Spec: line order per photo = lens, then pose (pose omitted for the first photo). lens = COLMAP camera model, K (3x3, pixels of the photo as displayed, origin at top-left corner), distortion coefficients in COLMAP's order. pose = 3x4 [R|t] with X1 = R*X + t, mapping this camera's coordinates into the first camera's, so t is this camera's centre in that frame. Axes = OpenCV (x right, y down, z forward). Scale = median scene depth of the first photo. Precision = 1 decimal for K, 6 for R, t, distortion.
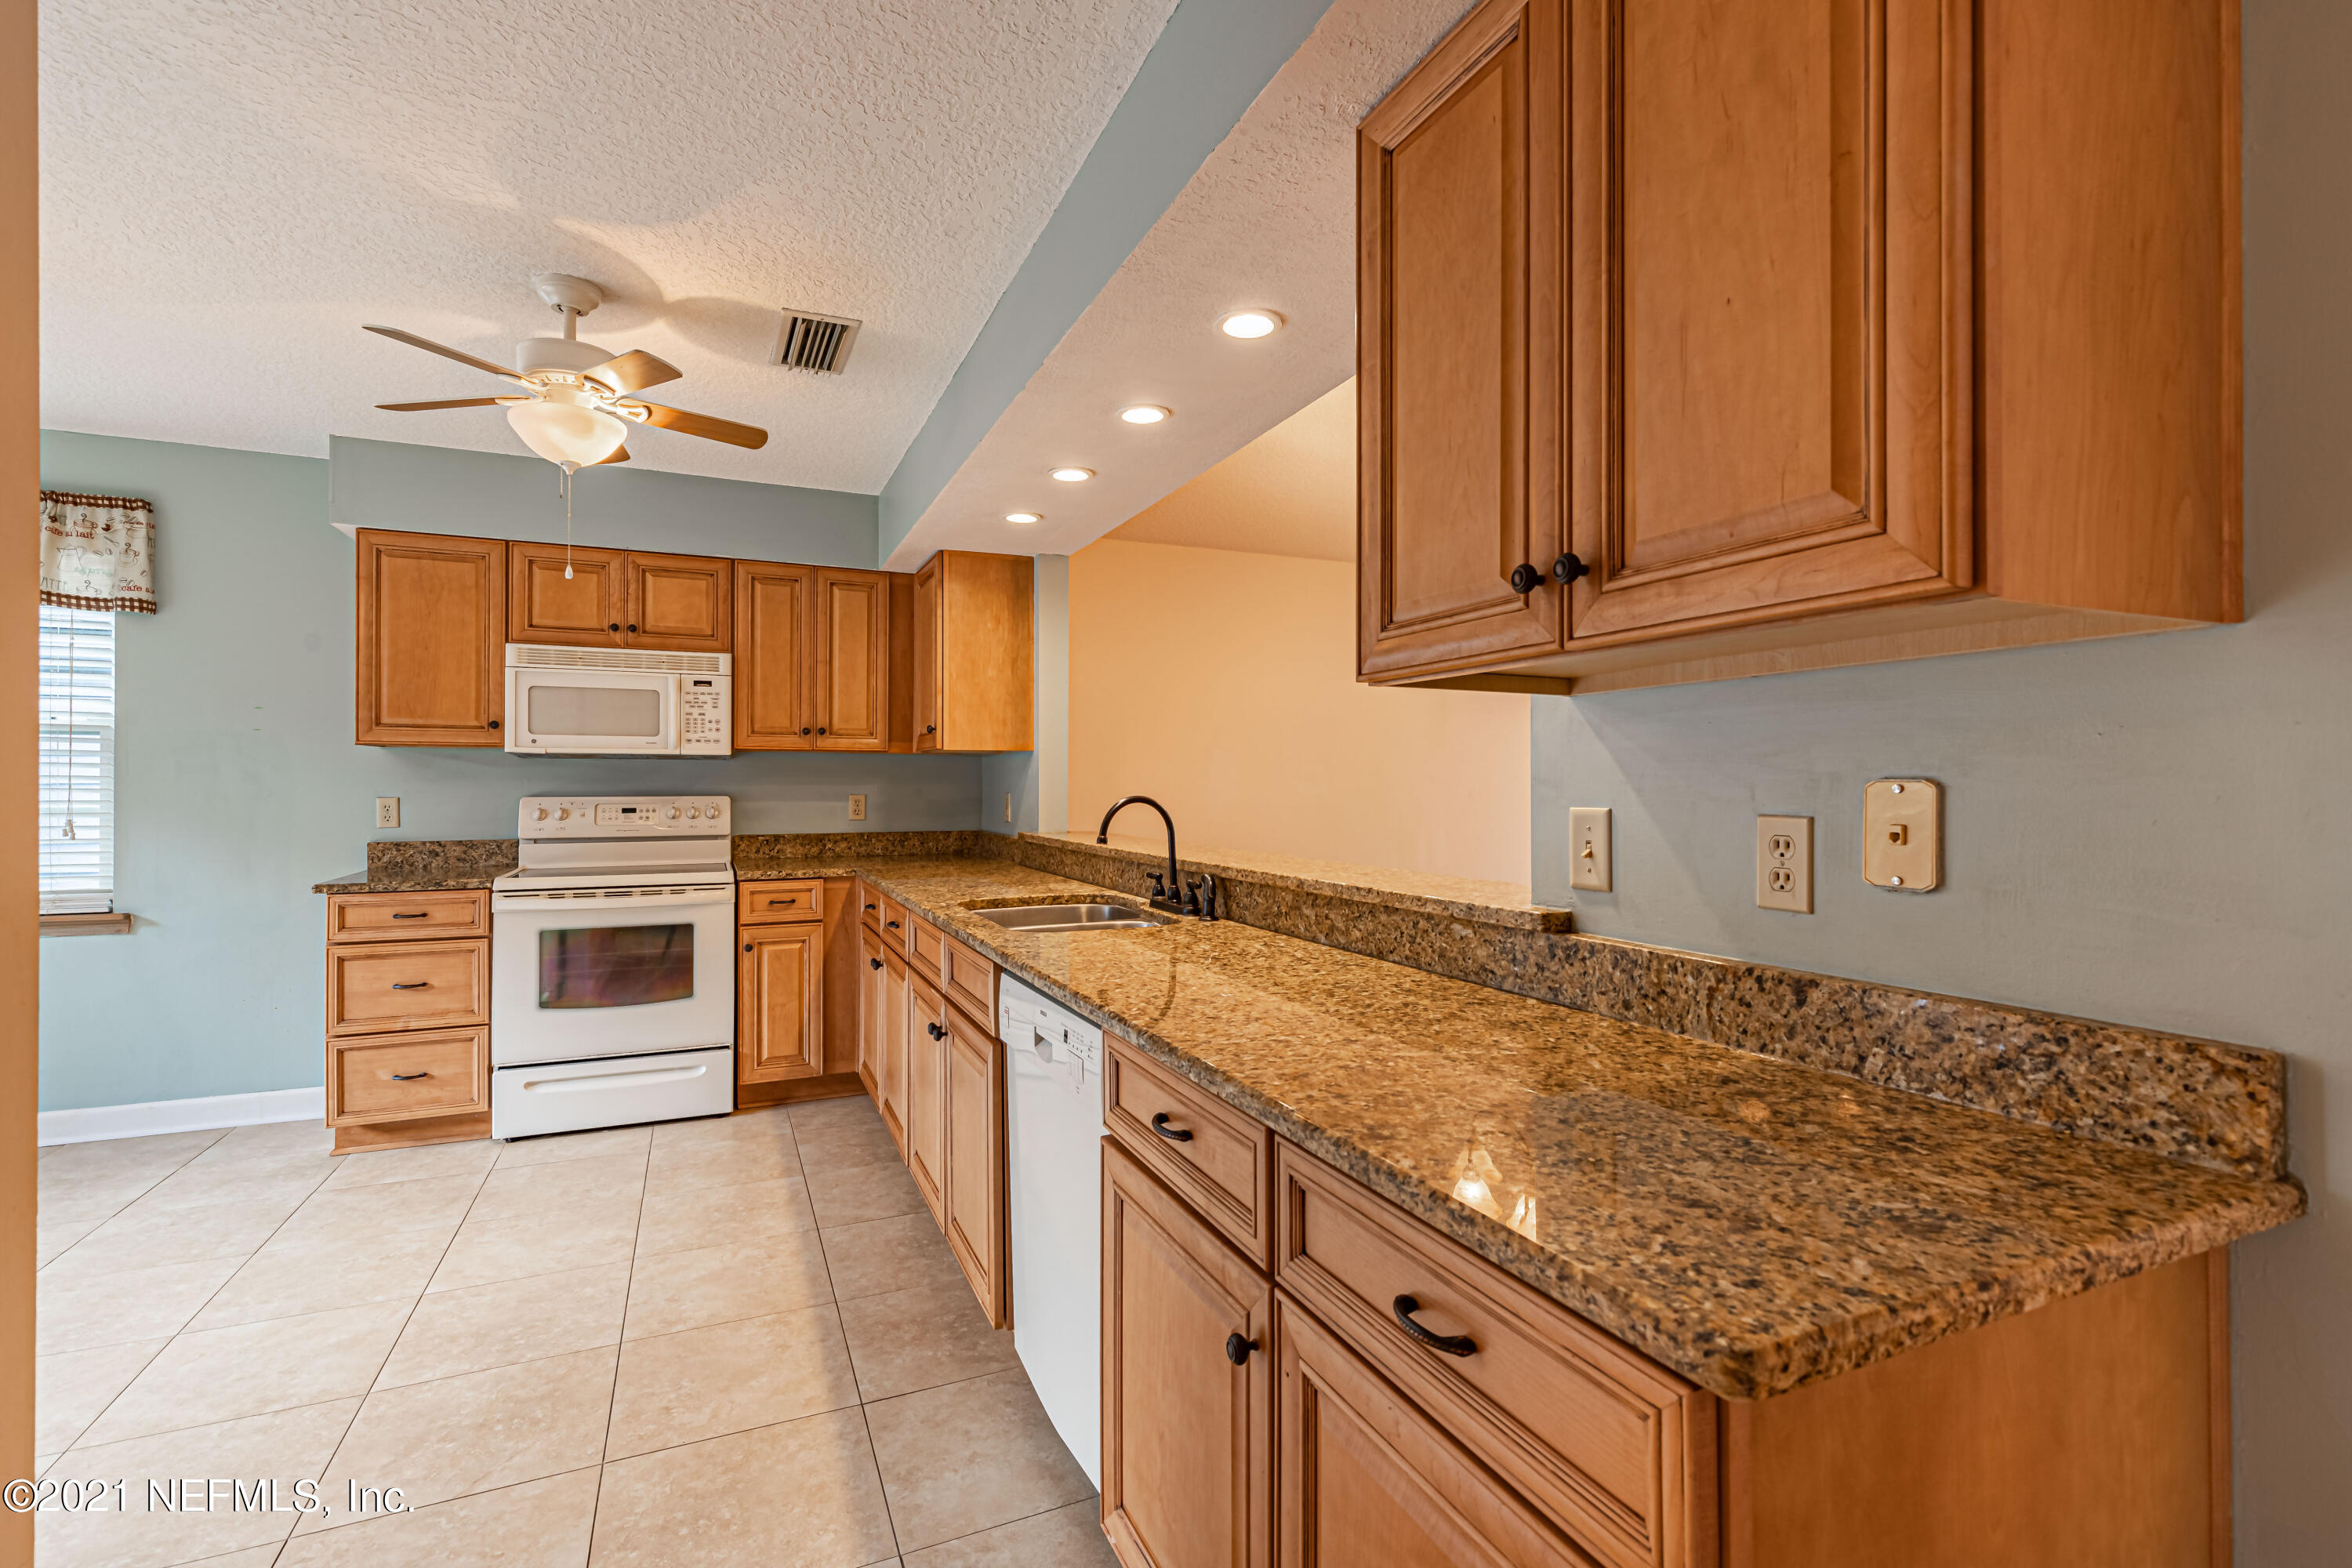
lens RADIAL K [[1057.8, 0, 1173.8], [0, 1057.8, 780.4], [0, 0, 1]] dist [0.010430, -0.003263]
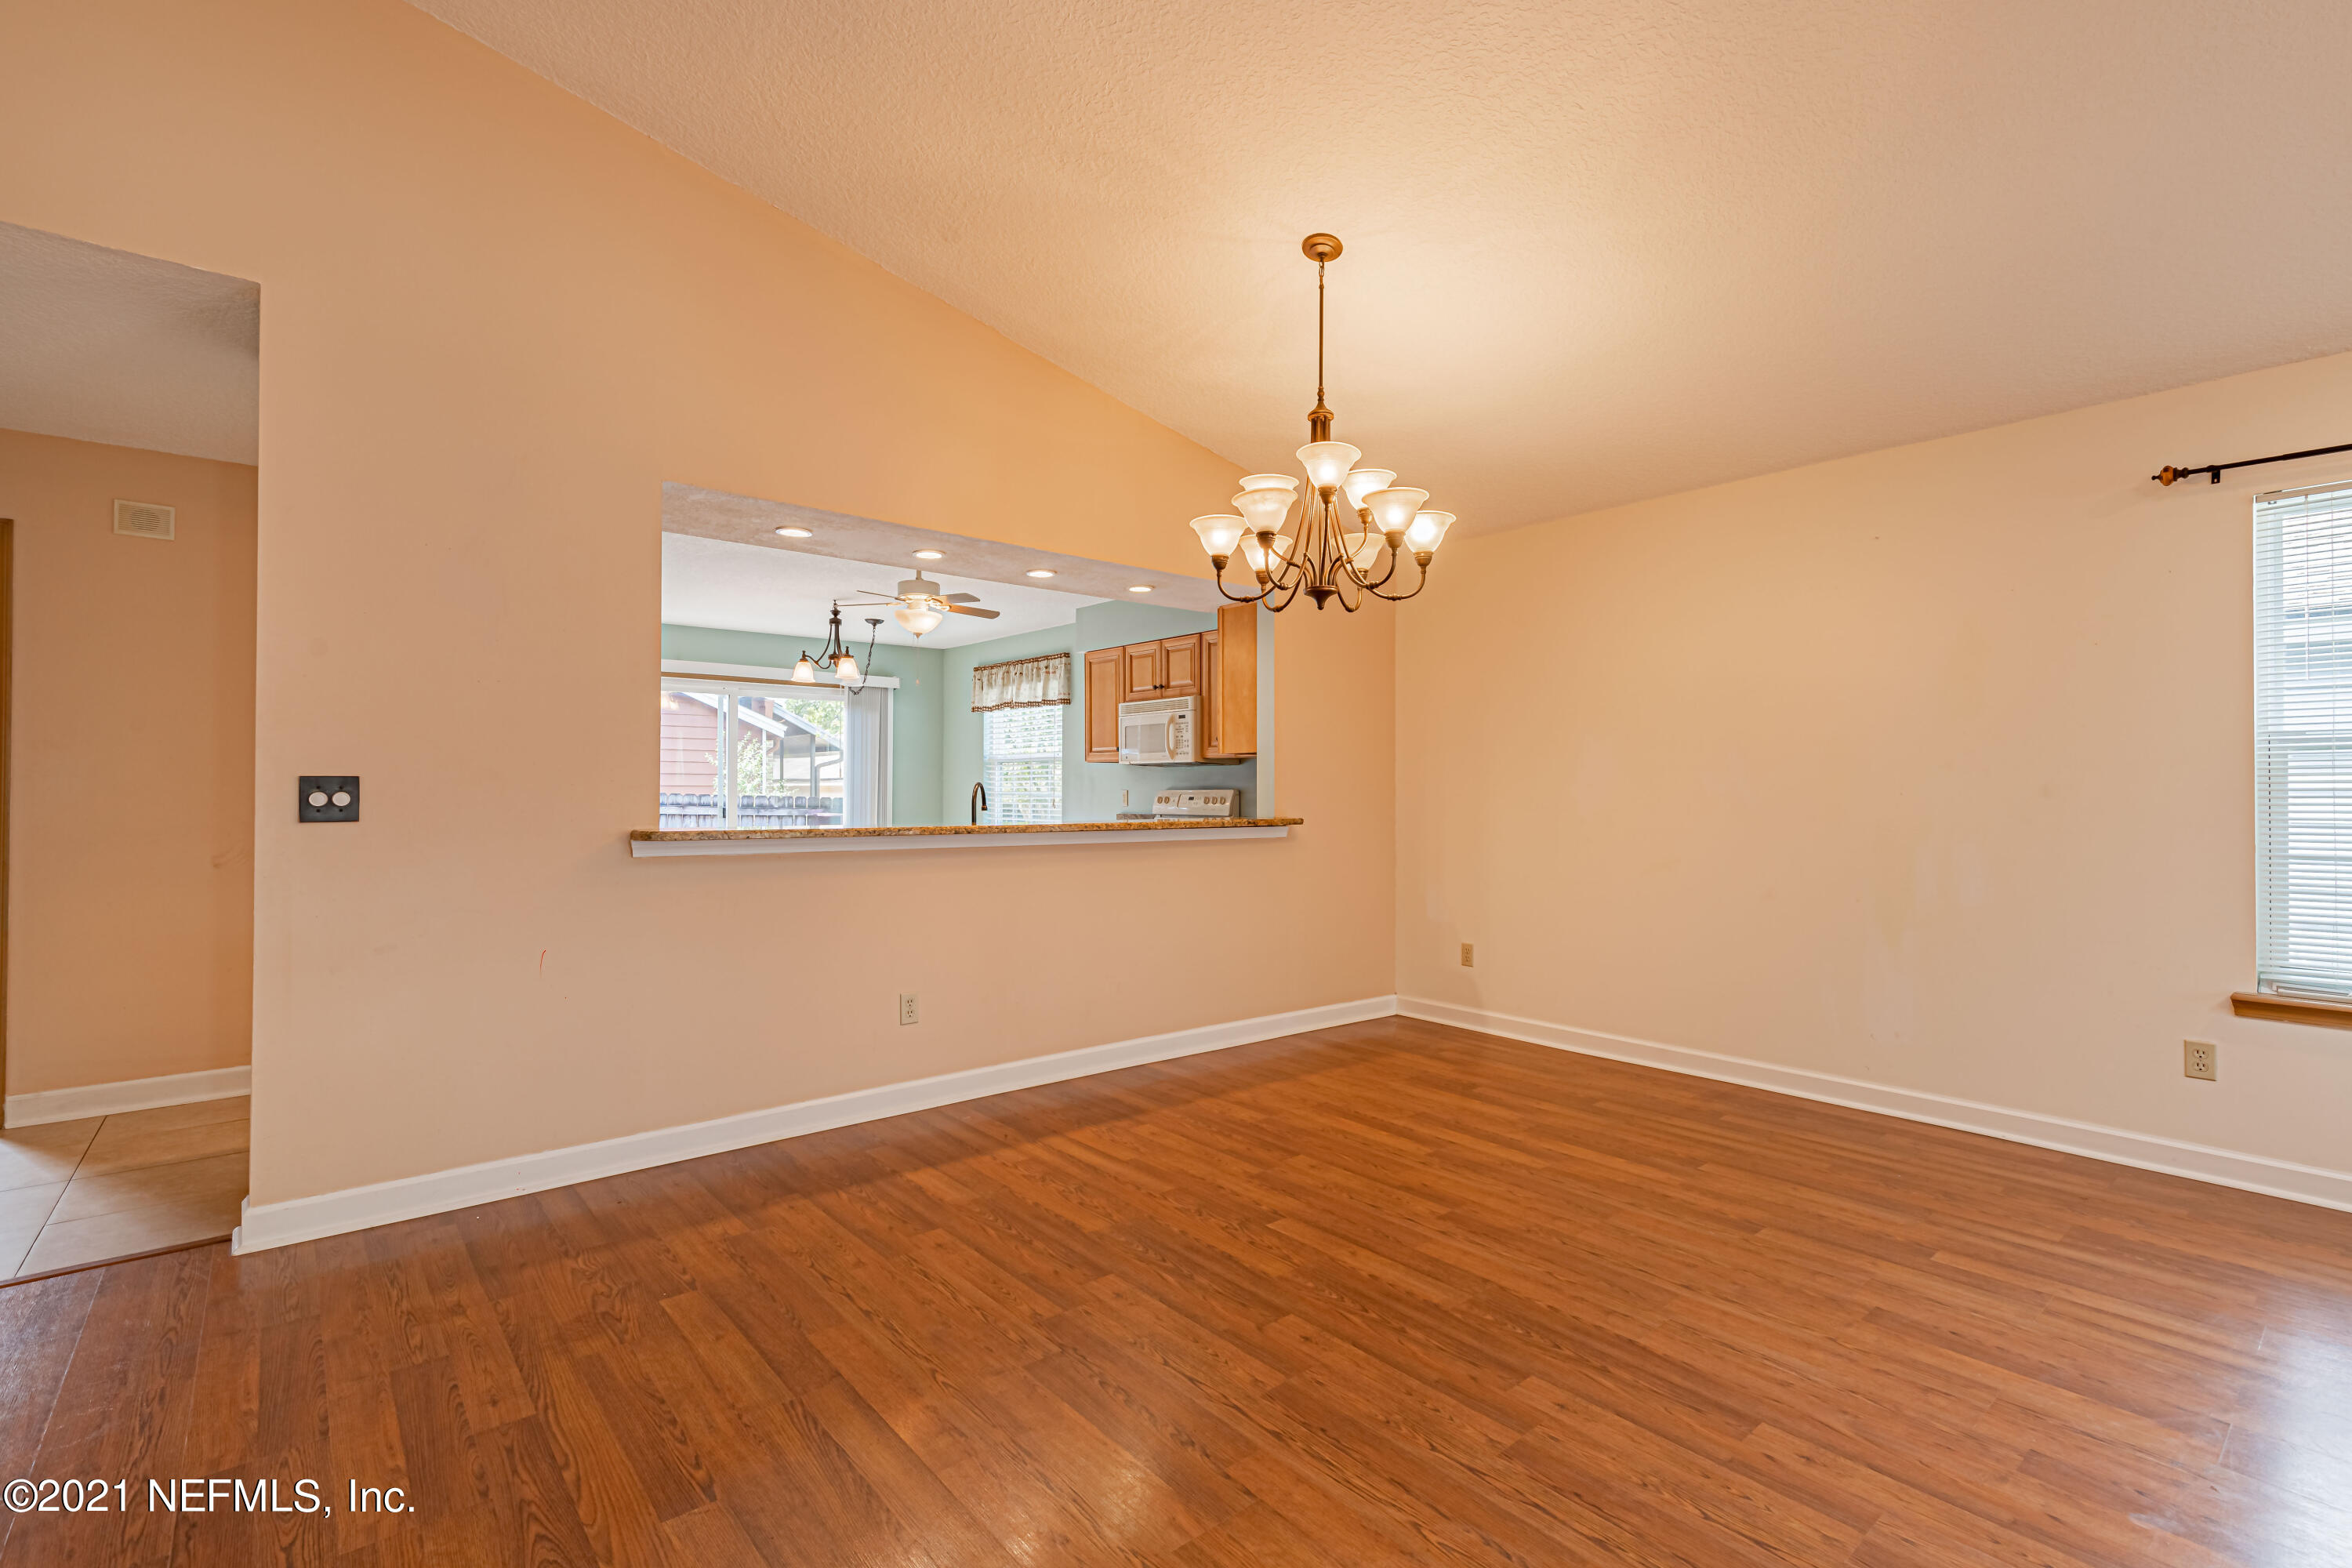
lens RADIAL K [[1057.8, 0, 1179.3], [0, 1057.8, 780.5], [0, 0, 1]] dist [0.010430, -0.003263]
pose [[0.279400, -0.010432, -0.960118, 1.161546], [0.003320, 0.999945, -0.009899, 0.019683], [0.960169, -0.000422, 0.279419, 0.619757]]
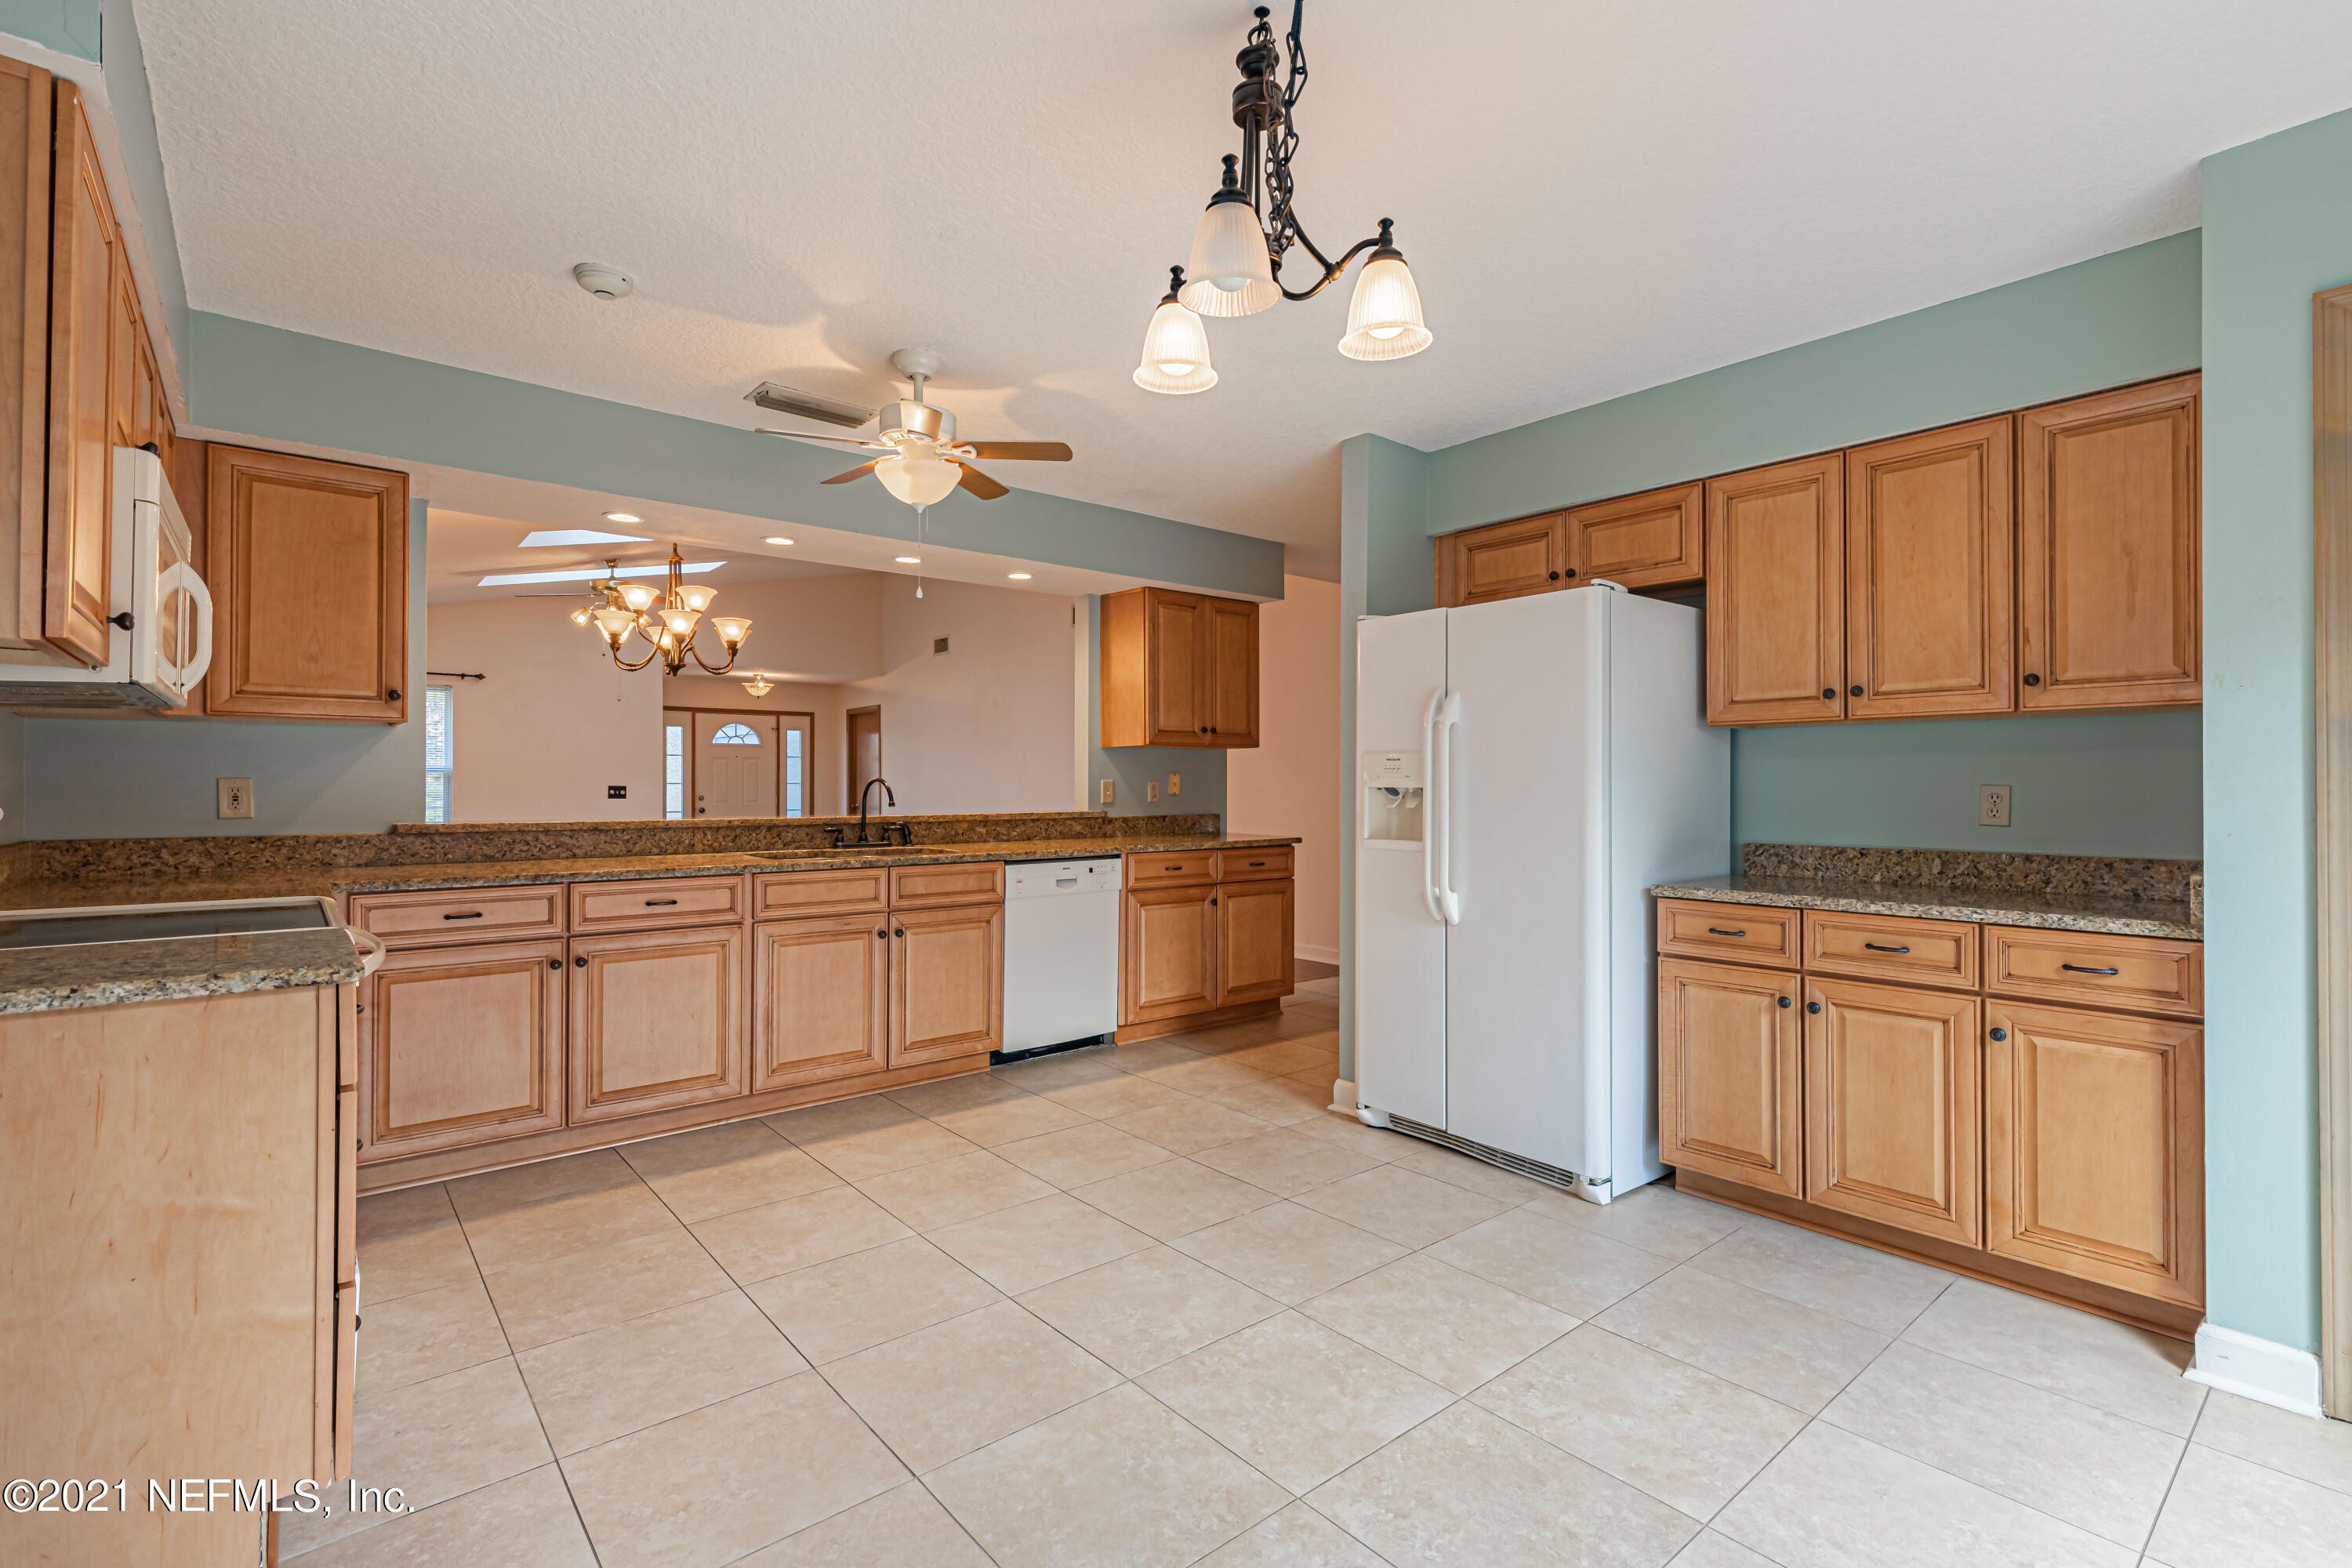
lens RADIAL K [[1057.8, 0, 1177.5], [0, 1057.8, 778.0], [0, 0, 1]] dist [0.010430, -0.003263]
pose [[-0.280576, 0.005398, 0.959817, -1.248343], [-0.005705, 0.999957, -0.007291, 0.017836], [-0.959815, -0.007521, -0.280533, 0.722852]]
